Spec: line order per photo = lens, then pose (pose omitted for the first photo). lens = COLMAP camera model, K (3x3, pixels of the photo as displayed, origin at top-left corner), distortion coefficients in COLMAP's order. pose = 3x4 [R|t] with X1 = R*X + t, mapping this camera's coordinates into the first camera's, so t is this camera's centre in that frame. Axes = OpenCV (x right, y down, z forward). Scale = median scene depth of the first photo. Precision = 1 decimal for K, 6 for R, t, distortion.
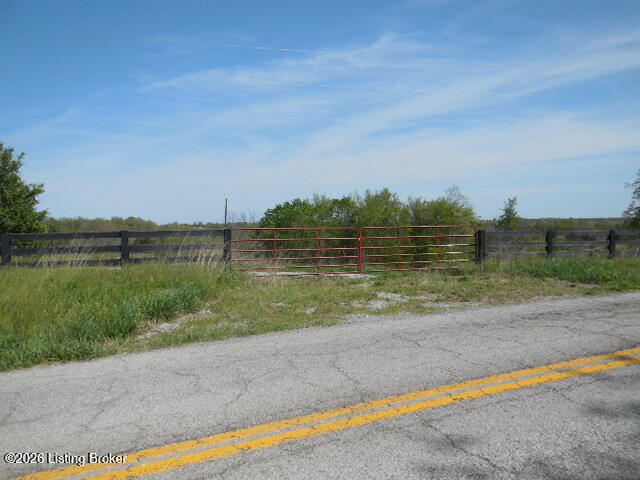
lens RADIAL K [[467.9, 0, 318.7], [0, 467.9, 240.0], [0, 0, 1]] dist [-0.014010, 0.021385]
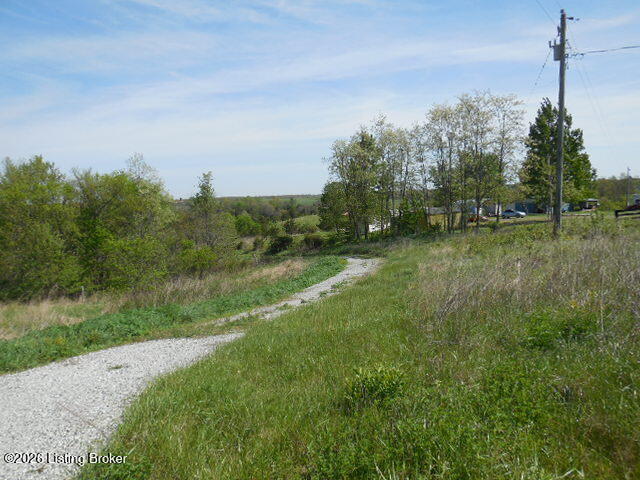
lens RADIAL K [[467.9, 0, 321.3], [0, 467.9, 240.3], [0, 0, 1]] dist [-0.014010, 0.021385]
pose [[0.785526, -0.064231, 0.615486, 0.035609], [0.035937, 0.997655, 0.058248, -0.007052], [-0.617784, -0.023637, 0.785992, 0.160351]]
